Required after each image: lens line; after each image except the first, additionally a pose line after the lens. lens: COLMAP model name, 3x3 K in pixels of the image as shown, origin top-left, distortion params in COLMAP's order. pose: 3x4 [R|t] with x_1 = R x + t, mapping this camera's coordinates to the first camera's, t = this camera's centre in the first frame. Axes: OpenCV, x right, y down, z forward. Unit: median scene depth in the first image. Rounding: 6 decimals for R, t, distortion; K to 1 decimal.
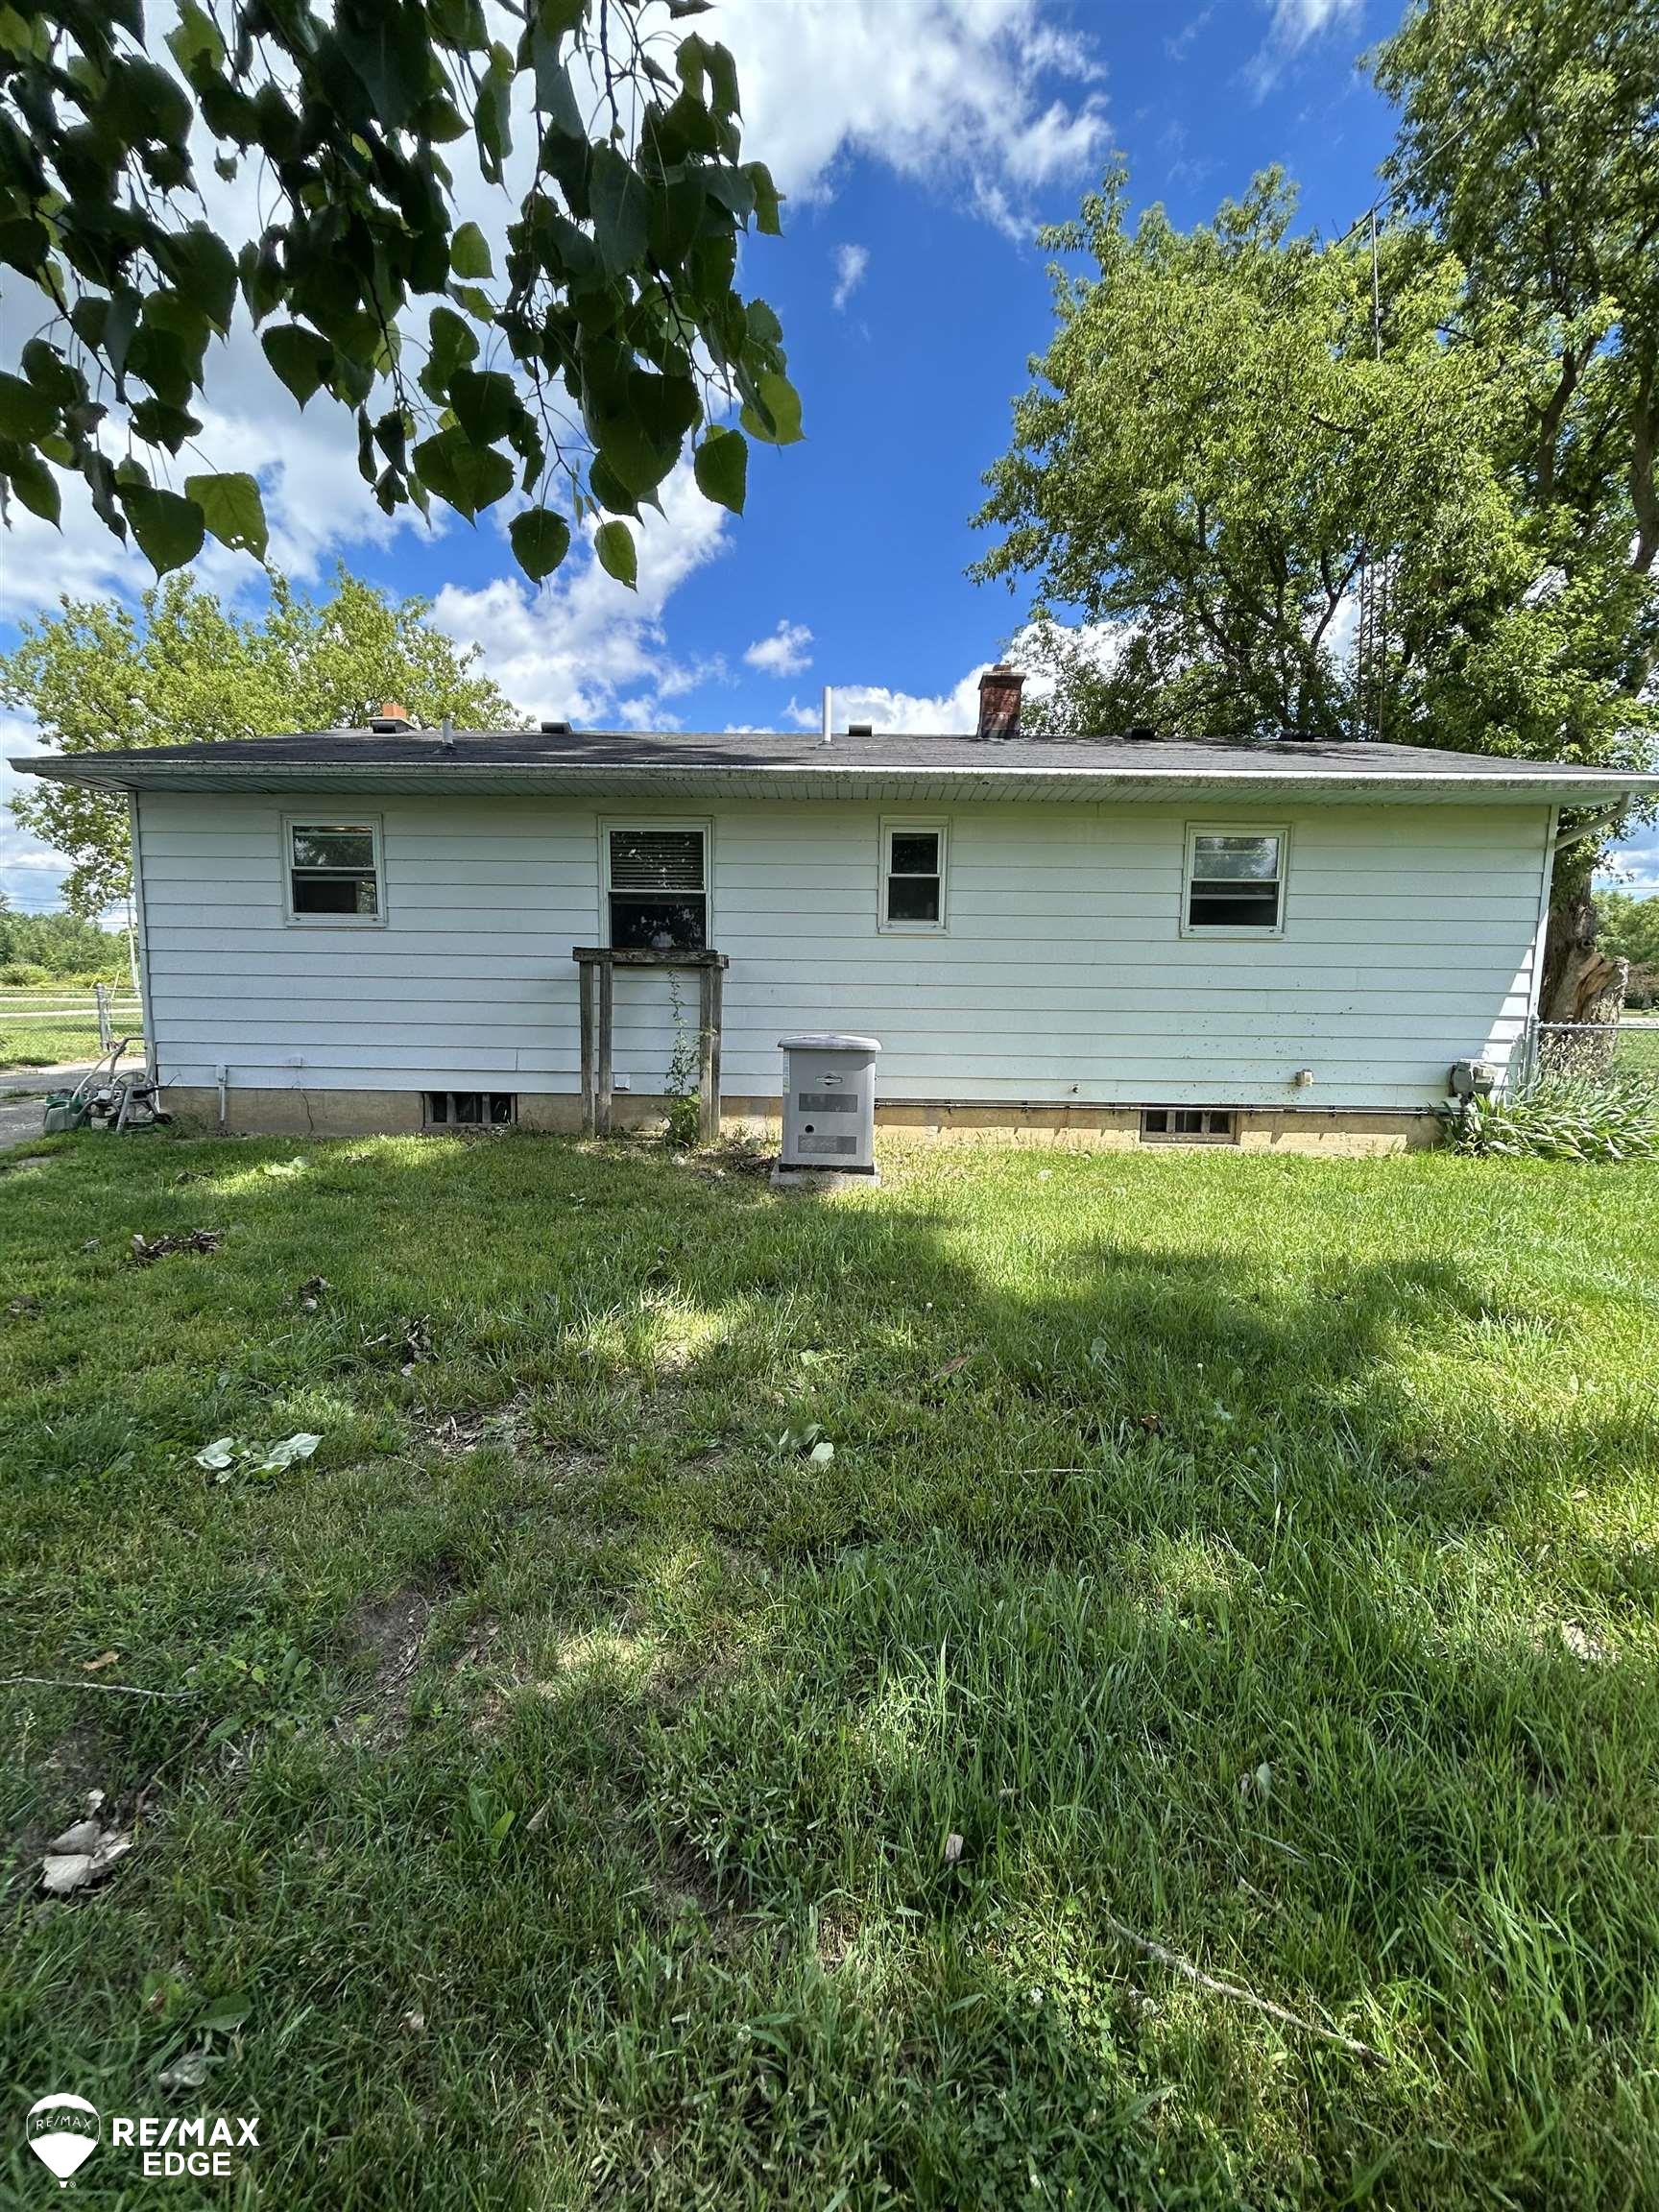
lens RADIAL K [[888.4, 0, 820.3], [0, 888.4, 1107.5], [0, 0, 1]] dist [0.001128, 0.000021]
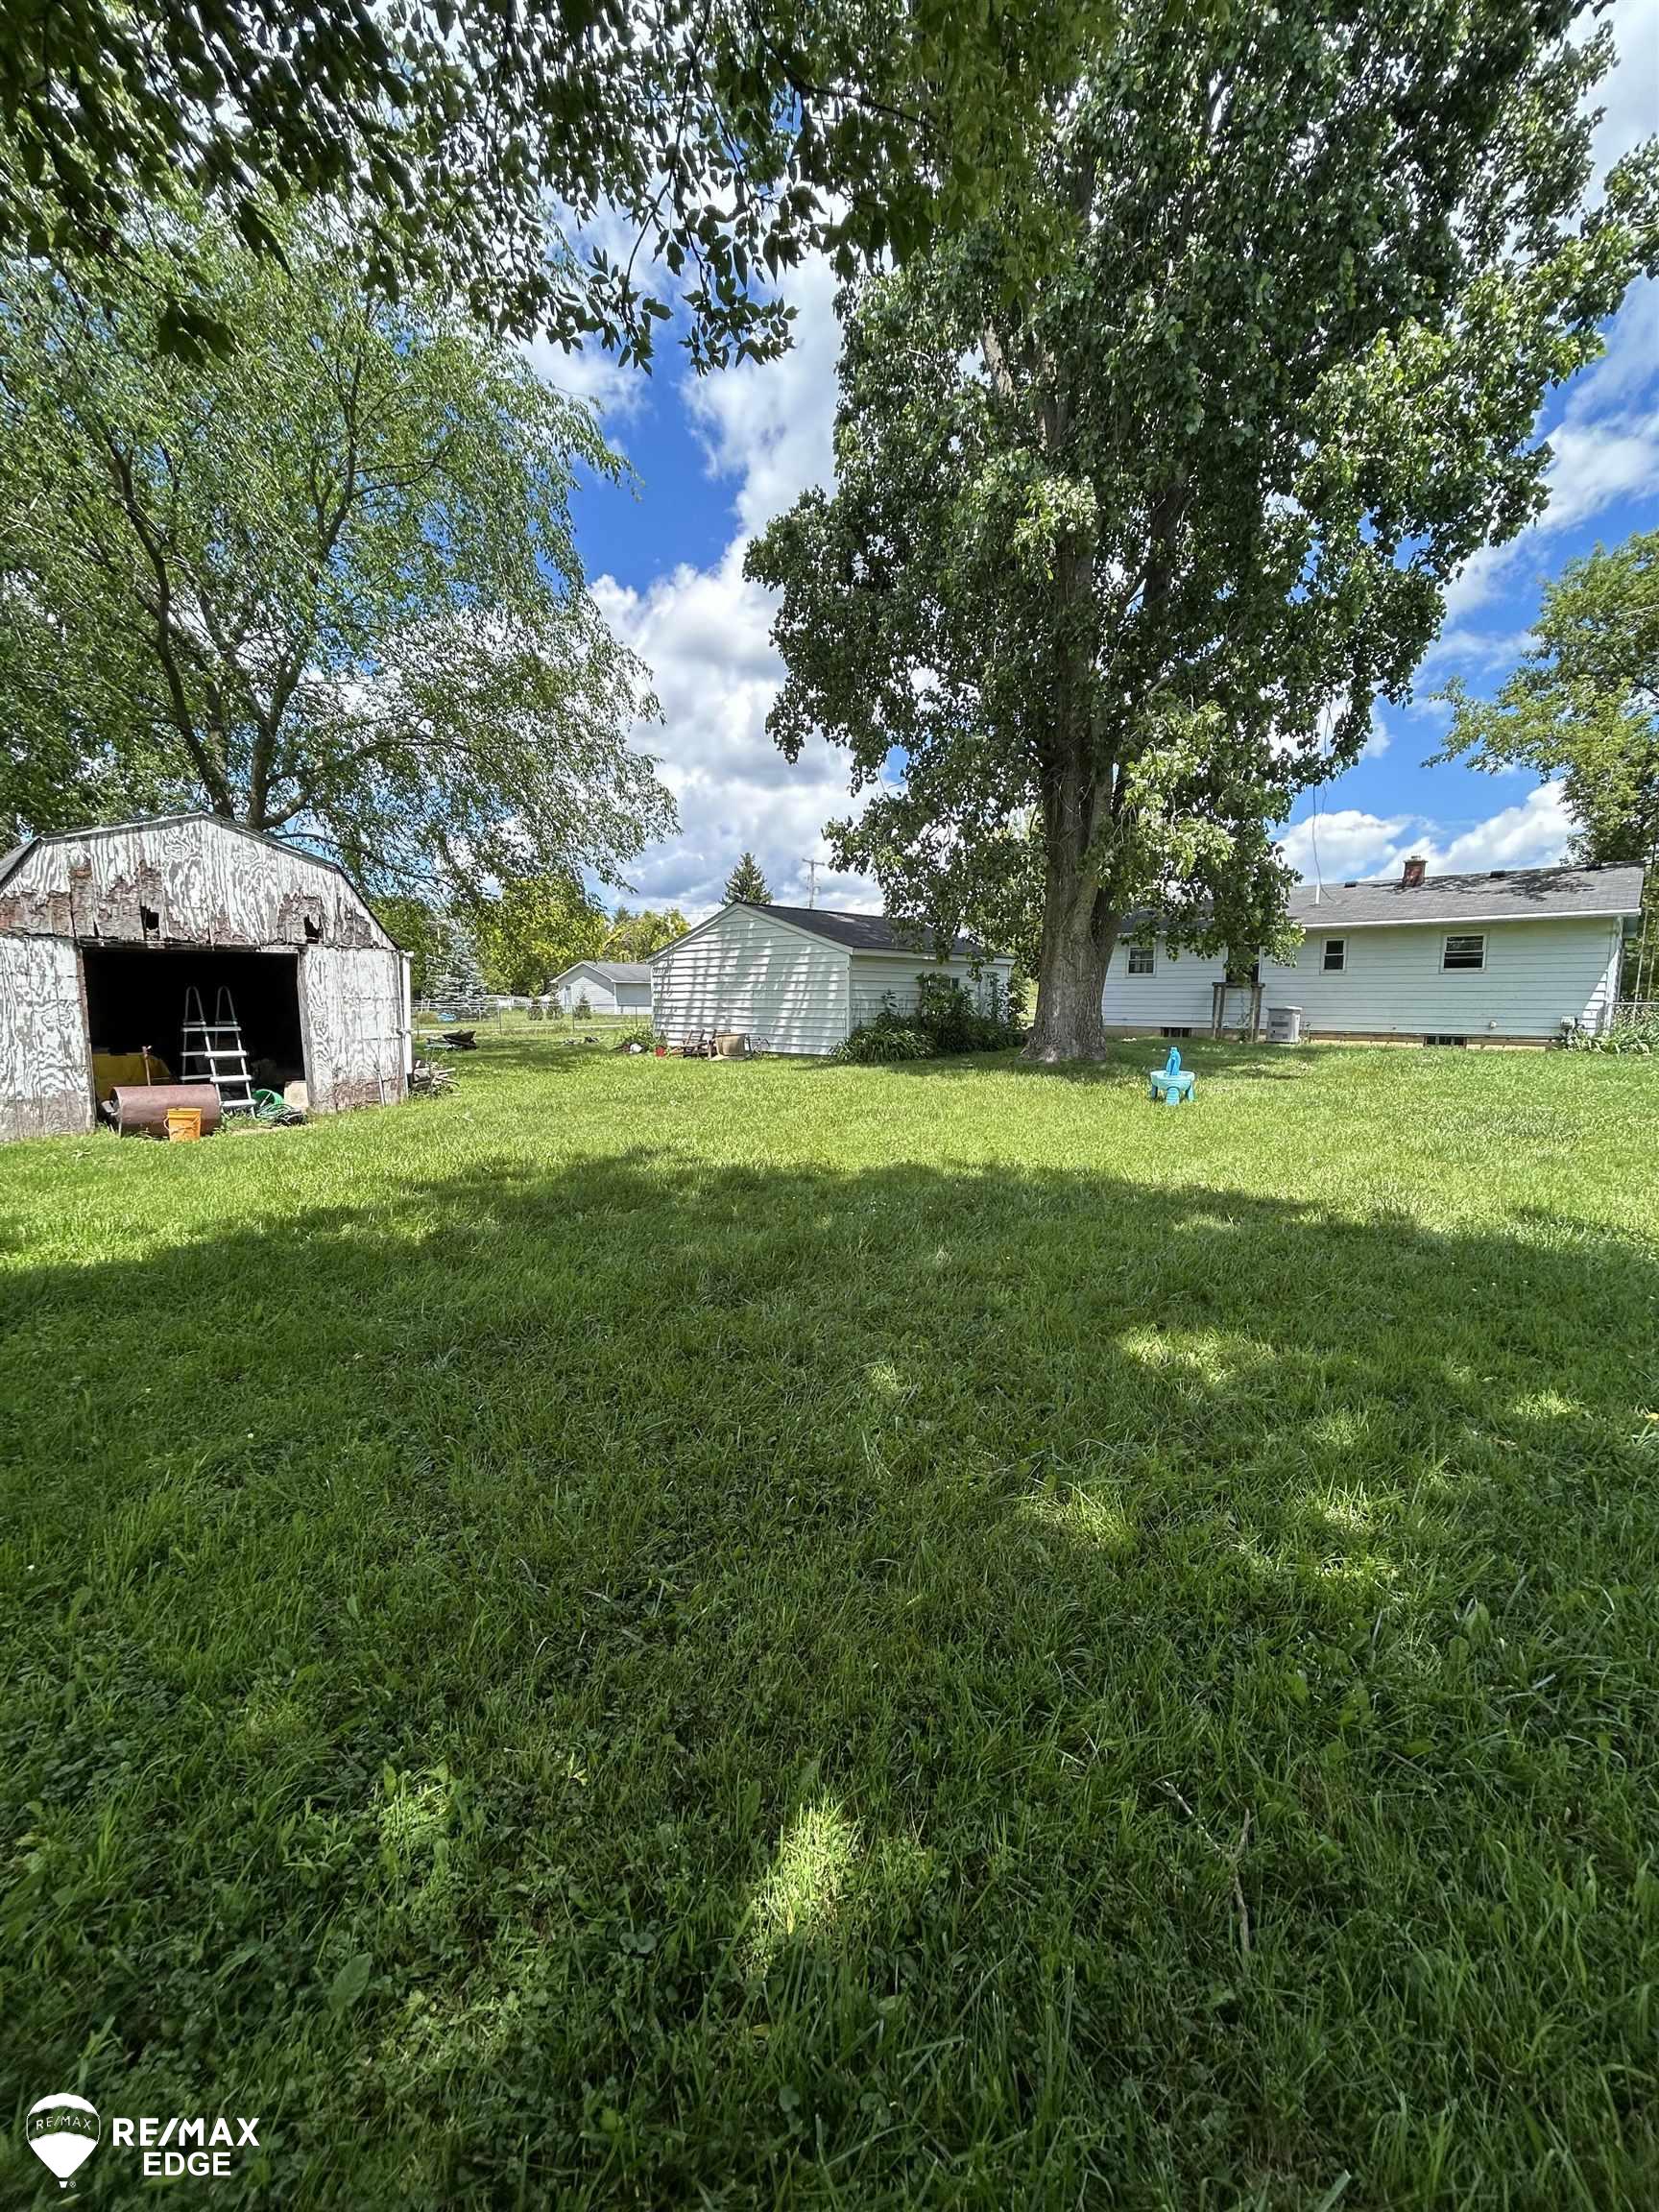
lens RADIAL K [[888.4, 0, 821.7], [0, 888.4, 1105.6], [0, 0, 1]] dist [0.001128, 0.000021]
pose [[0.748693, 0.067687, -0.659452, 0.811764], [-0.078079, 0.996853, 0.013674, 0.332691], [0.658303, 0.041252, 0.751622, -2.329320]]
